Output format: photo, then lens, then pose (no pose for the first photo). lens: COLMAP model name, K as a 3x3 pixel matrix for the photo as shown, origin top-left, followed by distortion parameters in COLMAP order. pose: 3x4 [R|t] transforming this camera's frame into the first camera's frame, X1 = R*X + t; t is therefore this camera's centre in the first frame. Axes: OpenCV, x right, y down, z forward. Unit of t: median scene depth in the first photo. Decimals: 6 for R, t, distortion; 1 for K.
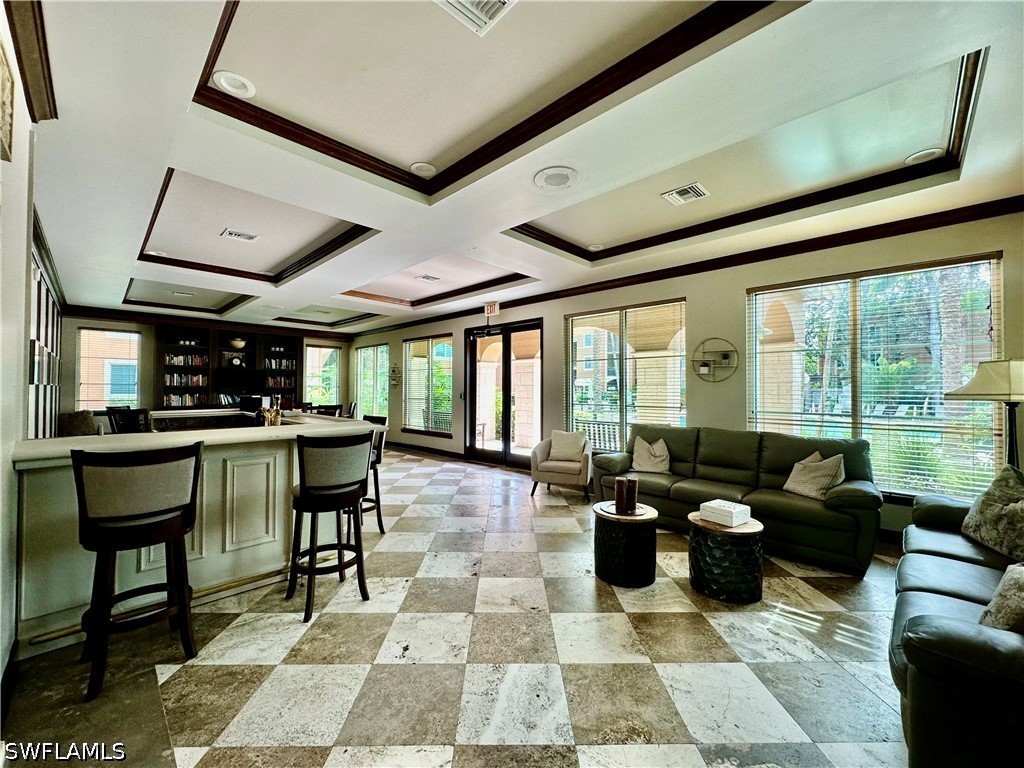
lens RADIAL K [[410.0, 0, 512.2], [0, 410.0, 381.2], [0, 0, 1]] dist [-0.003797, 0.001341]
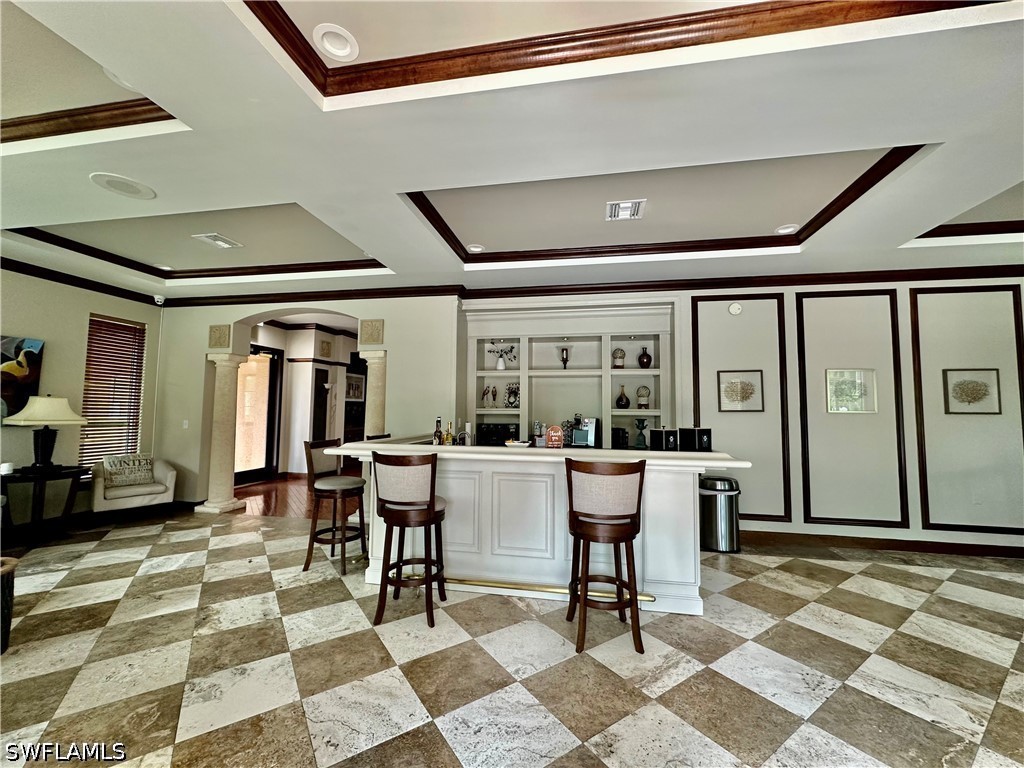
lens RADIAL K [[410.0, 0, 512.6], [0, 410.0, 386.1], [0, 0, 1]] dist [-0.003797, 0.001341]
pose [[-0.831061, -0.049885, -0.553939, -0.162424], [-0.006926, 0.996820, -0.079379, 0.044330], [0.556138, -0.062132, -0.828764, 2.662628]]
